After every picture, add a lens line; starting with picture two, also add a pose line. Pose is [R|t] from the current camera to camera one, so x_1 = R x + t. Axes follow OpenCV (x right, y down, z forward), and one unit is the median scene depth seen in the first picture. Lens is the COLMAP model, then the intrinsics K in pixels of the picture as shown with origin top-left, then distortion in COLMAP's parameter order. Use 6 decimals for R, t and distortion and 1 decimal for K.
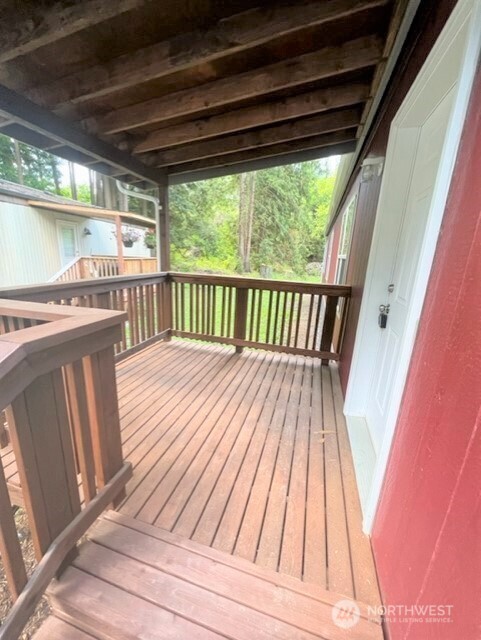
lens RADIAL K [[254.9, 0, 239.9], [0, 254.9, 315.9], [0, 0, 1]] dist [-0.002283, -0.000110]
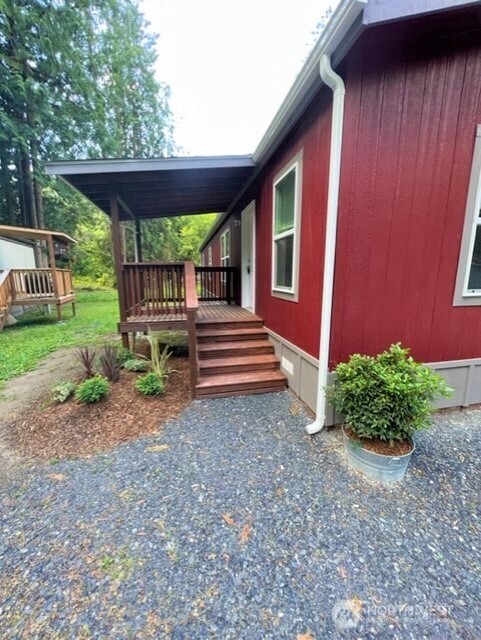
lens RADIAL K [[254.9, 0, 237.4], [0, 254.9, 319.9], [0, 0, 1]] dist [-0.002283, -0.000110]
pose [[0.875486, -0.139882, 0.462555, -0.309449], [0.164628, 0.986266, -0.013336, 0.177132], [-0.454337, 0.087825, 0.886490, -0.470946]]
